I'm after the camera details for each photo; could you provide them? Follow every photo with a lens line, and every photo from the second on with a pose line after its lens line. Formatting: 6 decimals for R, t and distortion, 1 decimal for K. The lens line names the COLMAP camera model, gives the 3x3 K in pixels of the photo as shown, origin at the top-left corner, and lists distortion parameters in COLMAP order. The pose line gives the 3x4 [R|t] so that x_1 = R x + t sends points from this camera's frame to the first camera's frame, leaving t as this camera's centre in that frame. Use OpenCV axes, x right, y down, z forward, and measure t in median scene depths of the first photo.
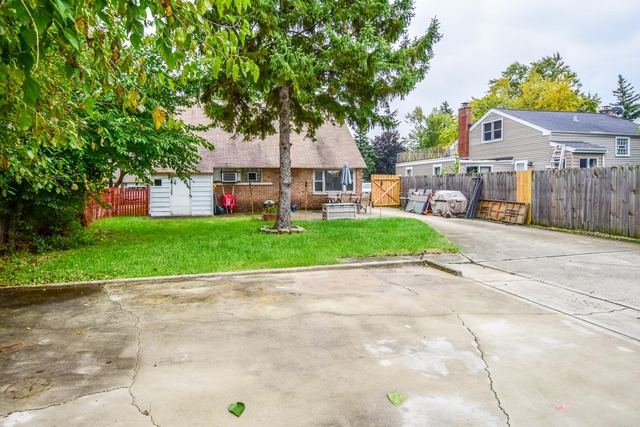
lens RADIAL K [[359.9, 0, 317.2], [0, 359.9, 213.8], [0, 0, 1]] dist [0.022712, -0.015212]
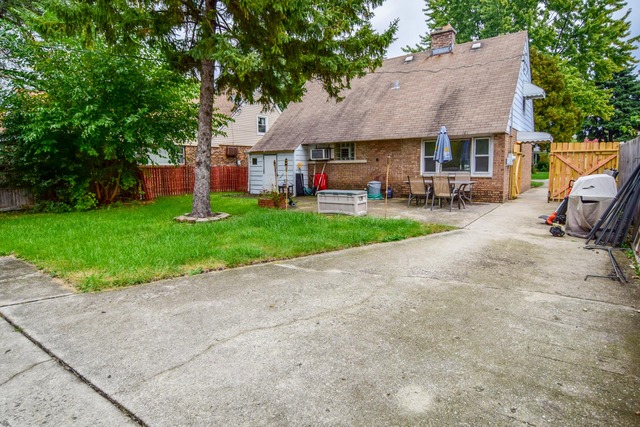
lens RADIAL K [[359.9, 0, 319.8], [0, 359.9, 210.5], [0, 0, 1]] dist [0.022712, -0.015212]
pose [[0.631062, 0.097197, -0.769619, 0.438352], [-0.053074, 0.995204, 0.082168, -0.036478], [0.773914, -0.011006, 0.633195, 0.428833]]
